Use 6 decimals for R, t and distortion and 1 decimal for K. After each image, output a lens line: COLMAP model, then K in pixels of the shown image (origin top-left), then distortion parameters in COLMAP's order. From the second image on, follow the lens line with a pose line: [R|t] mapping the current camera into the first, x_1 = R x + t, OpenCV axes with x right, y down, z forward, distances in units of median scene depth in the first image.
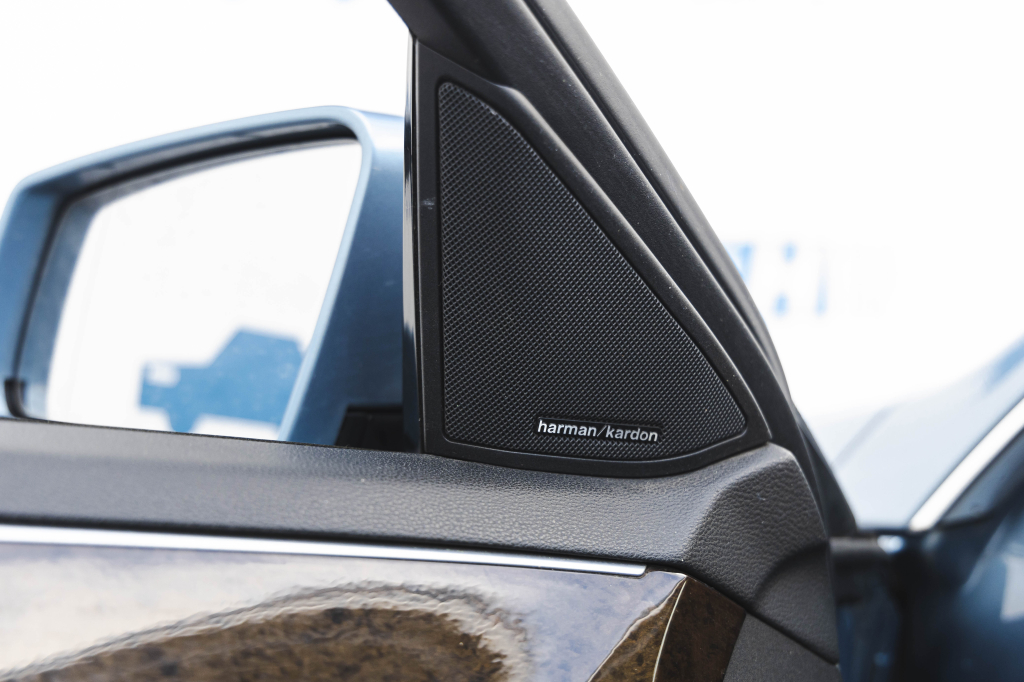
lens RADIAL K [[1390.8, 0, 512.0], [0, 1390.8, 341.0], [0, 0, 1]] dist [0.007364, 0.019844]
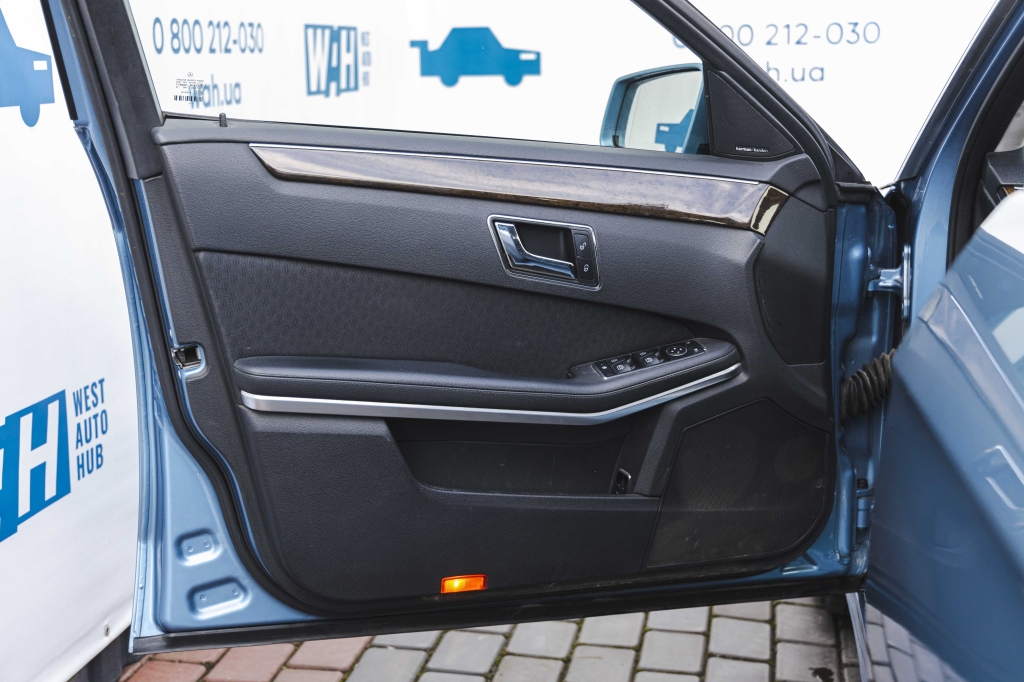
lens RADIAL K [[1390.8, 0, 512.0], [0, 1390.8, 341.0], [0, 0, 1]] dist [0.007364, 0.019844]
pose [[0.913303, 0.063442, -0.402308, 1.050842], [0.023804, 0.977790, 0.208233, -0.242710], [0.406583, -0.199756, 0.891508, -2.910280]]
